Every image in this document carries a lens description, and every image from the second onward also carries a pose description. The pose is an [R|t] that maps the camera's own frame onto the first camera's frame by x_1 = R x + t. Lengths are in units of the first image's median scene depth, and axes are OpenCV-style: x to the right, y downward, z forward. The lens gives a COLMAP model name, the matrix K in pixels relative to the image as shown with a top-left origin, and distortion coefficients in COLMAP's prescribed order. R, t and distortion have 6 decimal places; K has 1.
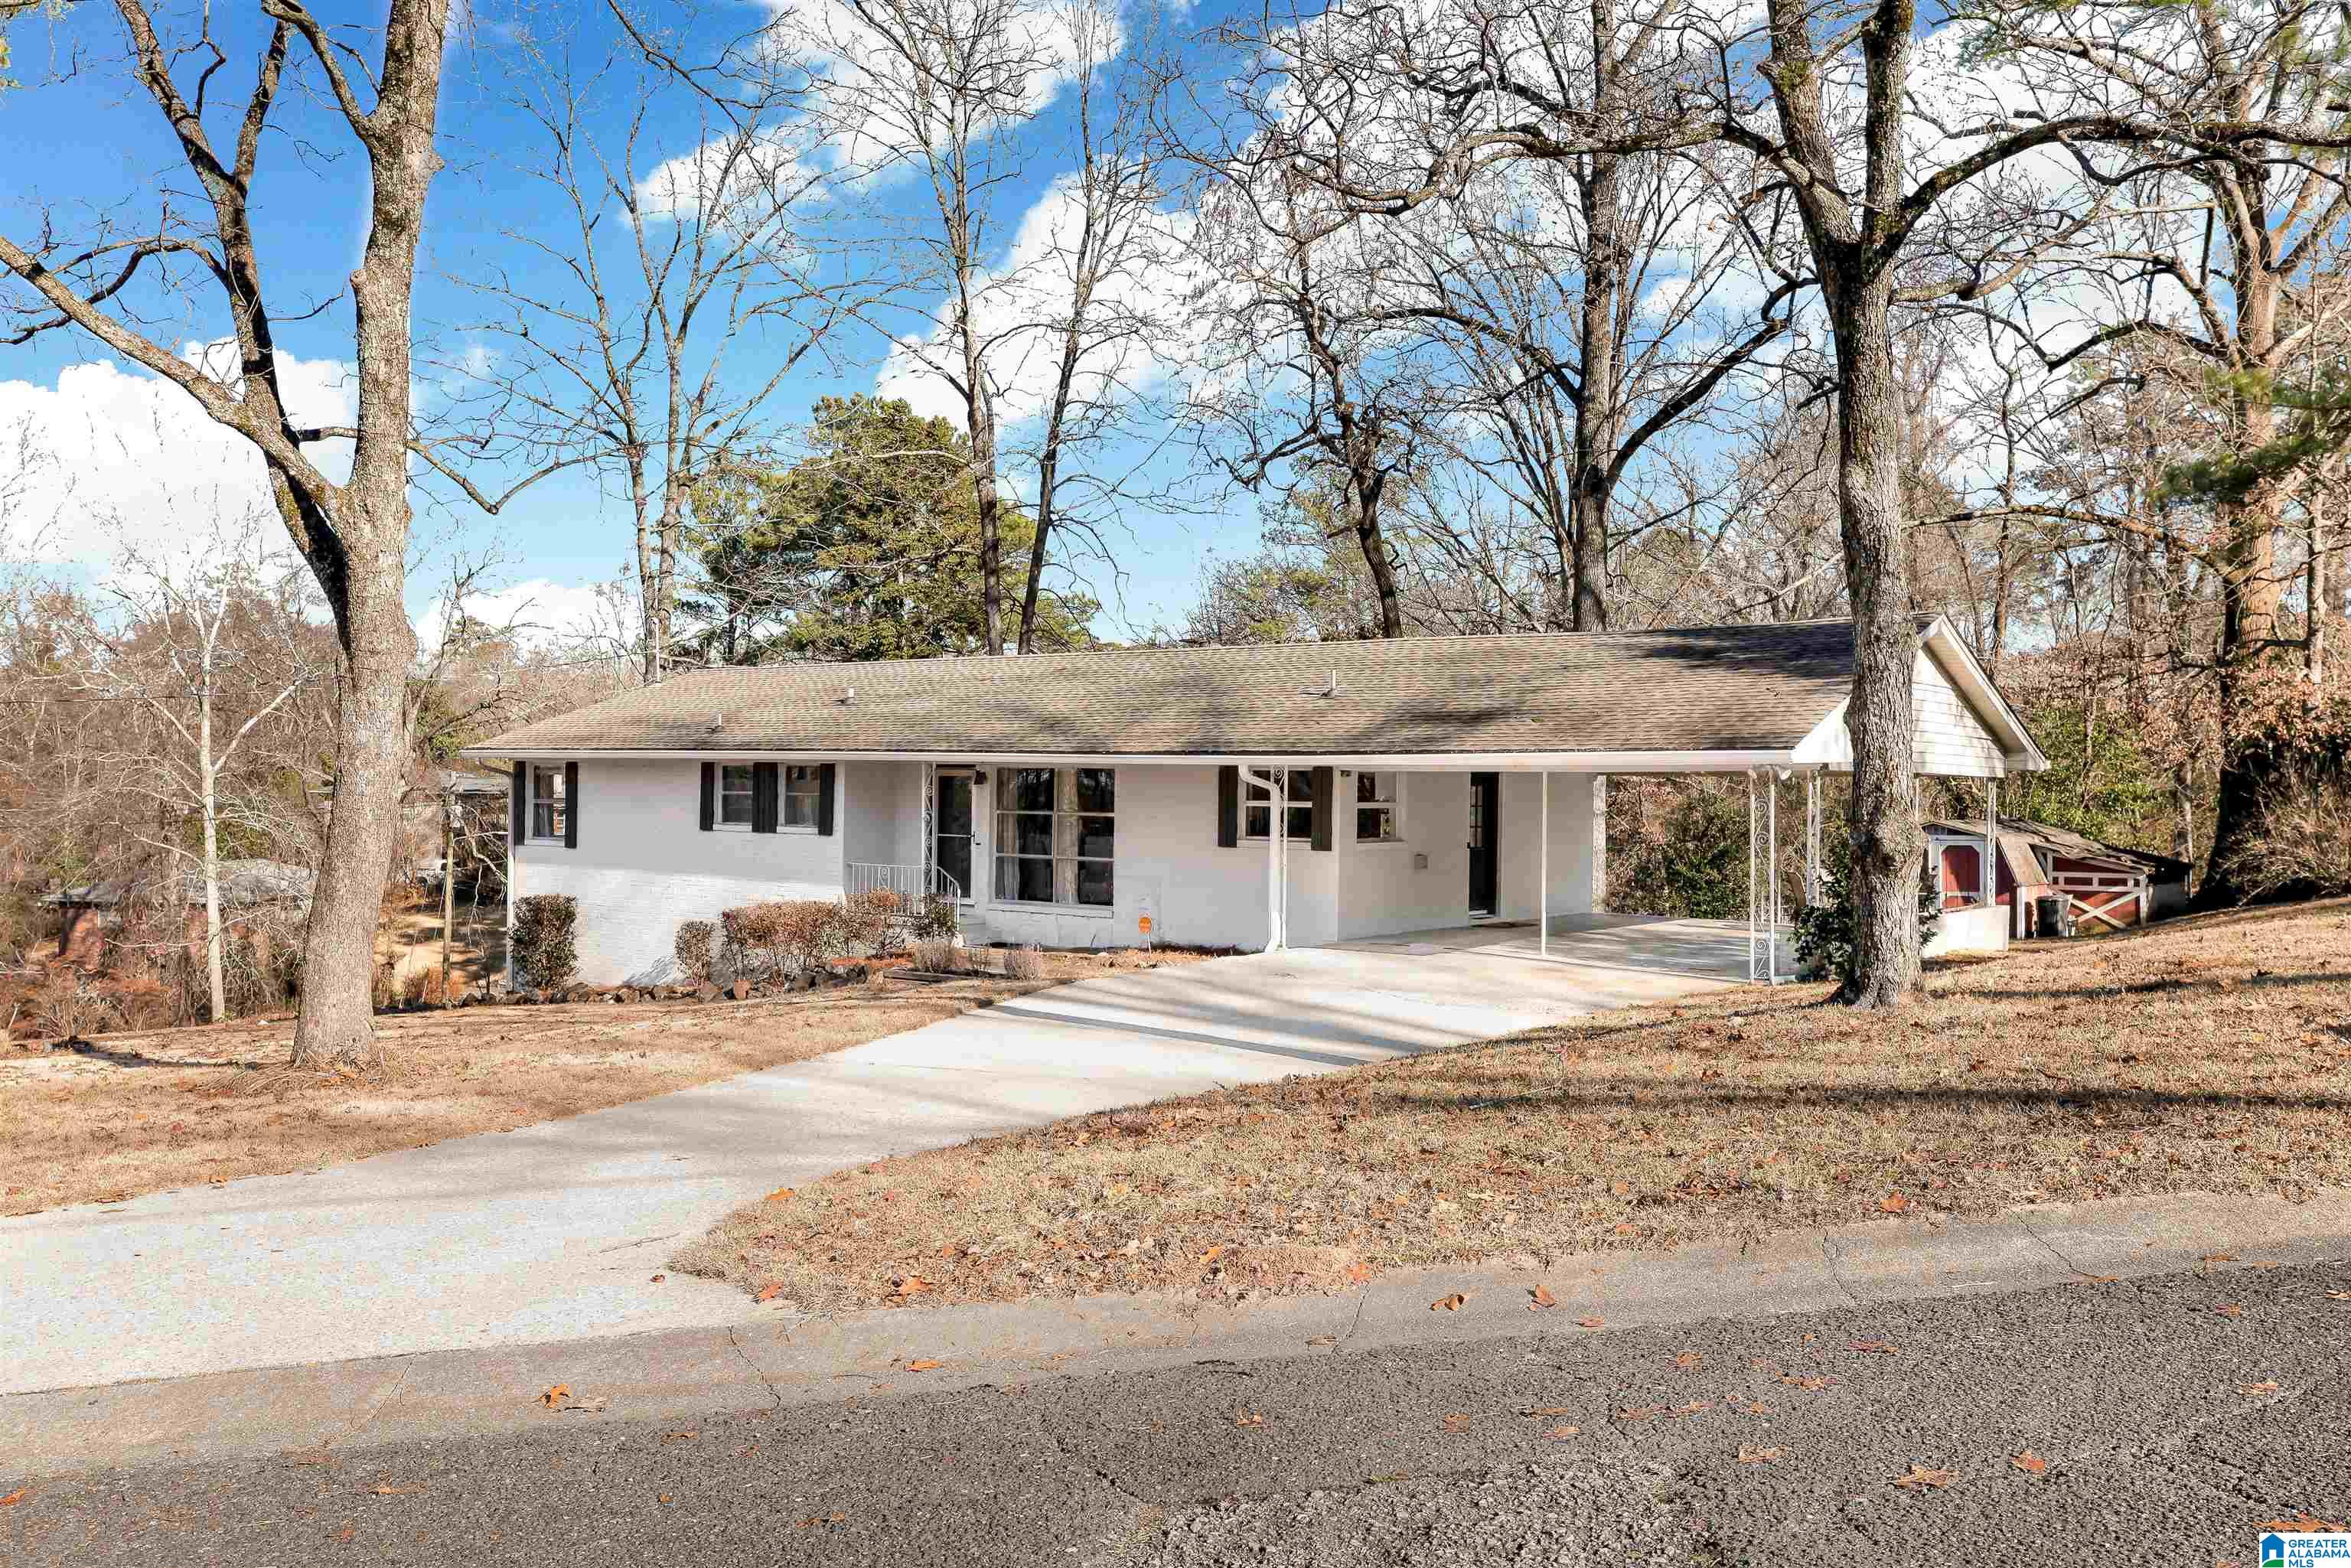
lens RADIAL K [[2075.8, 0, 1171.0], [0, 2075.8, 787.1], [0, 0, 1]] dist [0.002171, -0.004466]
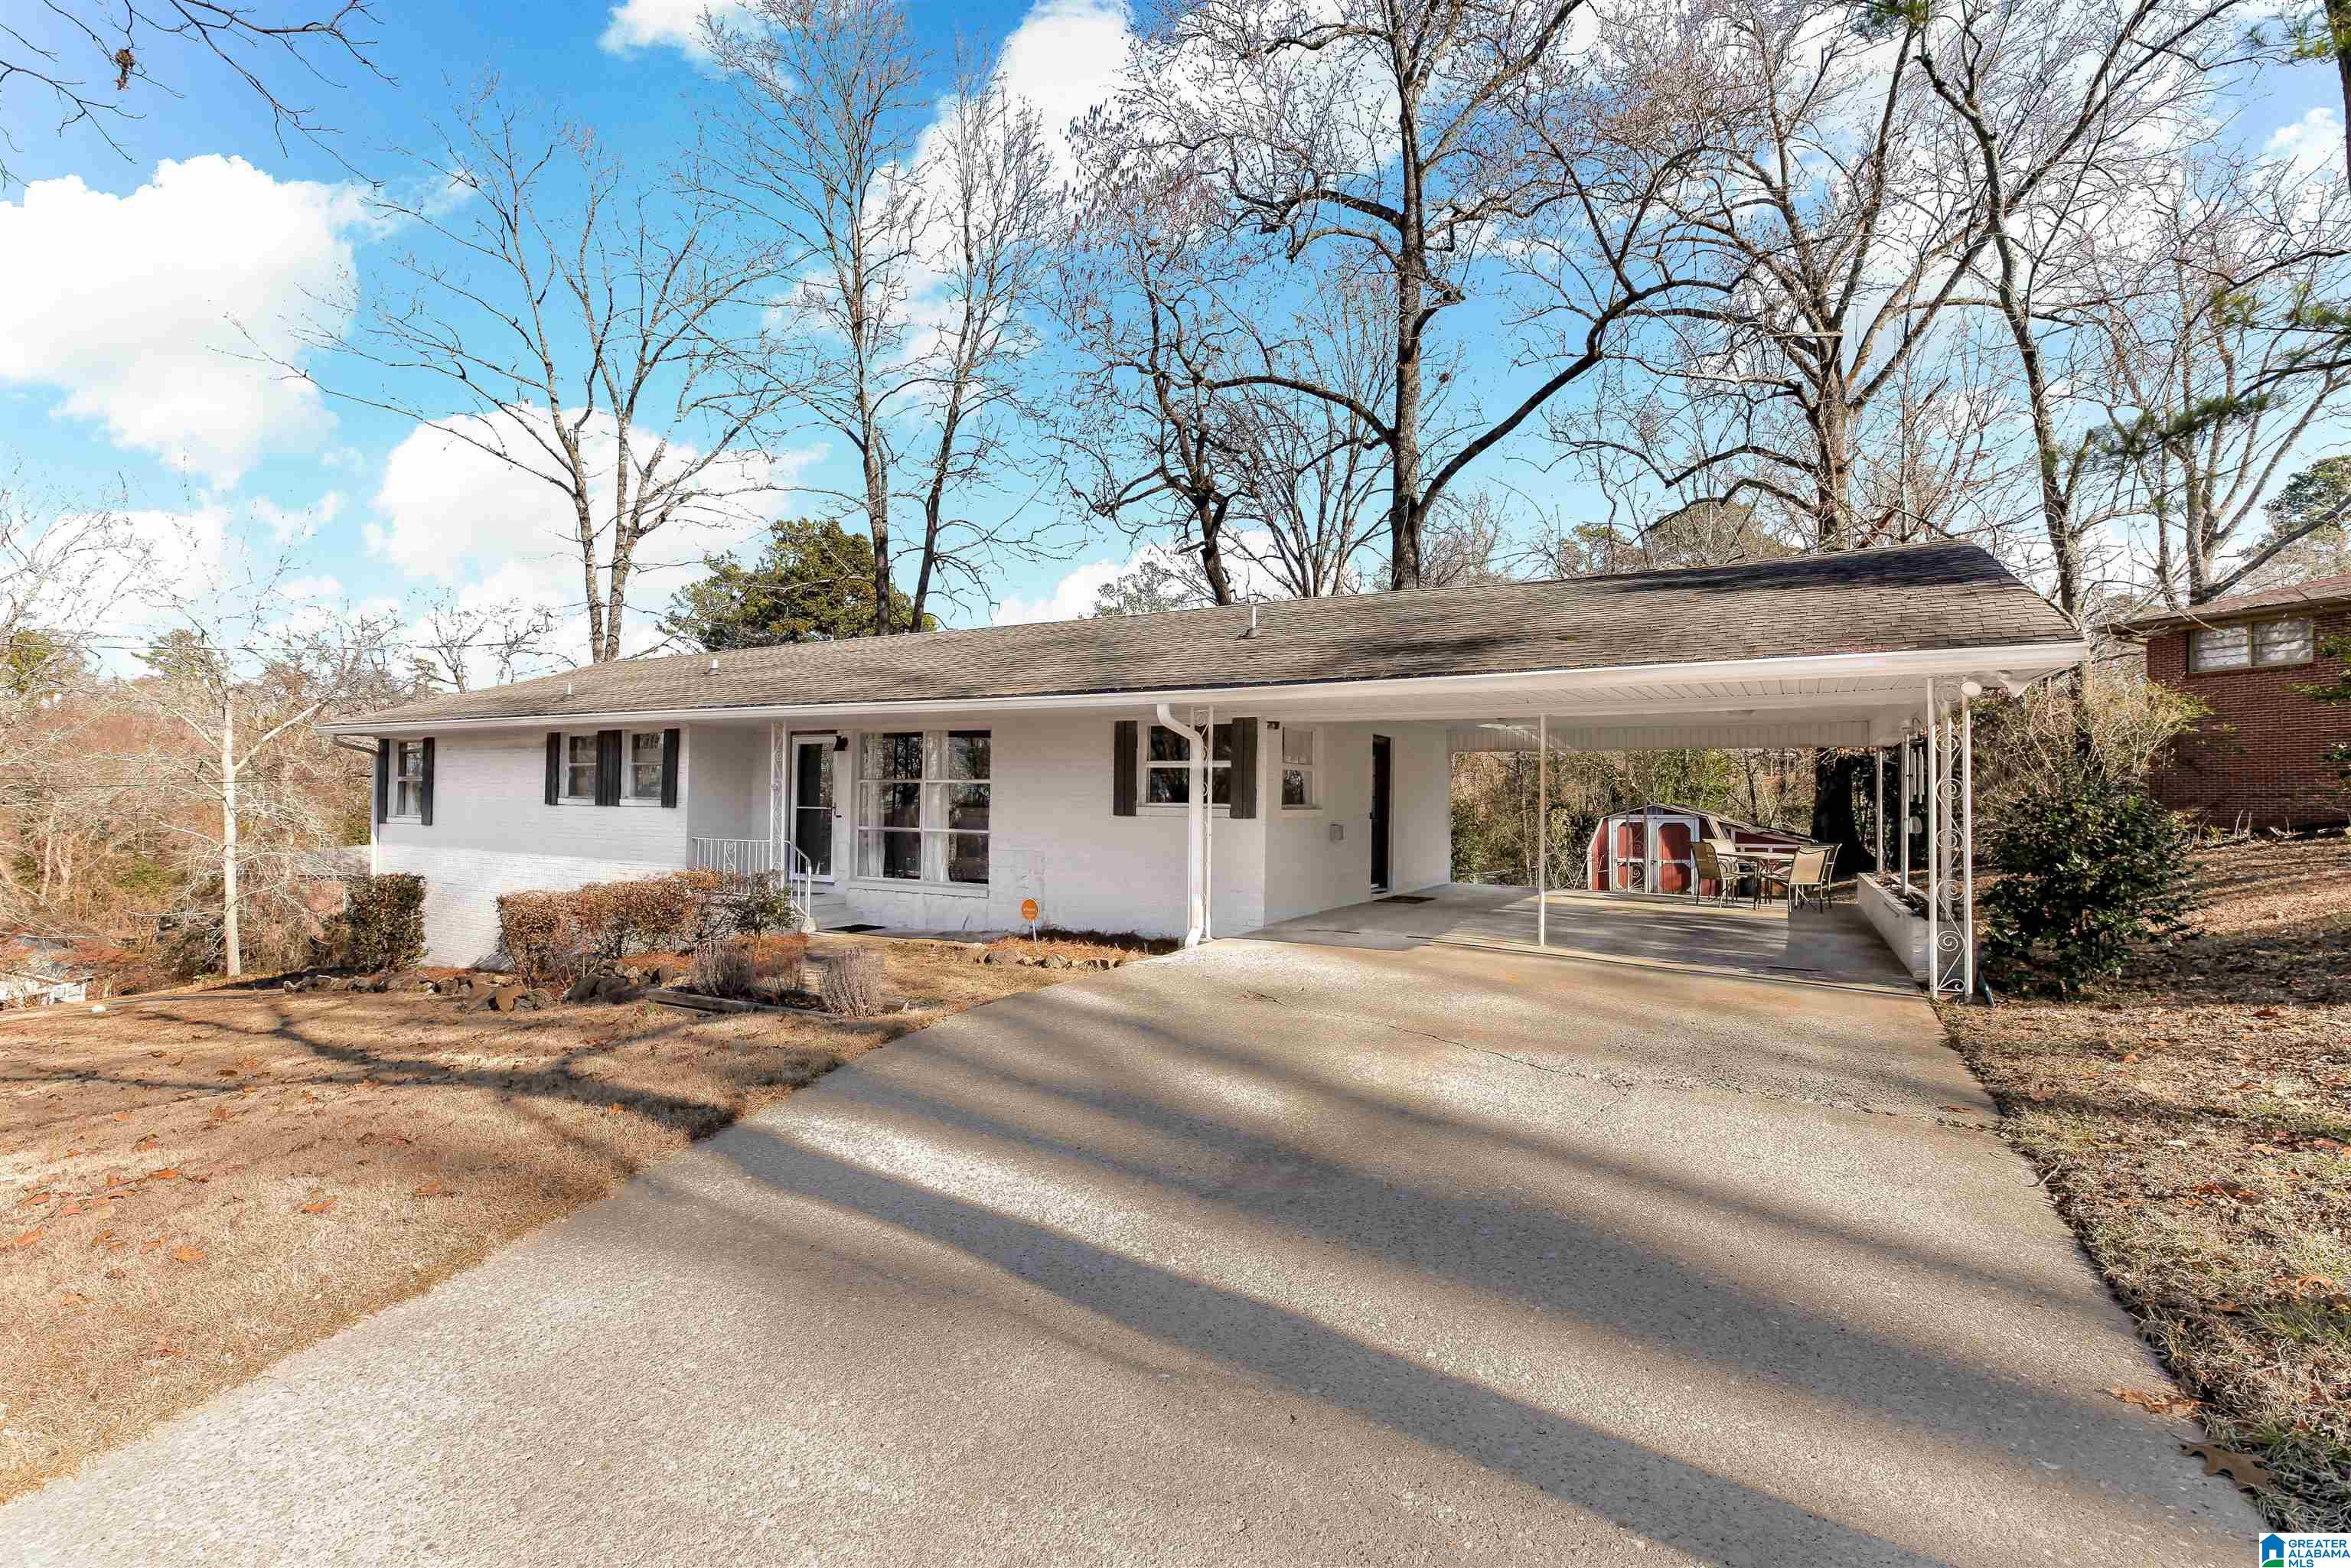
lens RADIAL K [[1045.0, 0, 1187.2], [0, 1045.0, 767.5], [0, 0, 1]] dist [-0.003978, 0.000460]
pose [[0.985808, 0.008109, 0.167679, -0.017594], [-0.001732, 0.999271, -0.038144, 0.021816], [-0.167866, 0.037312, 0.985103, 0.487587]]
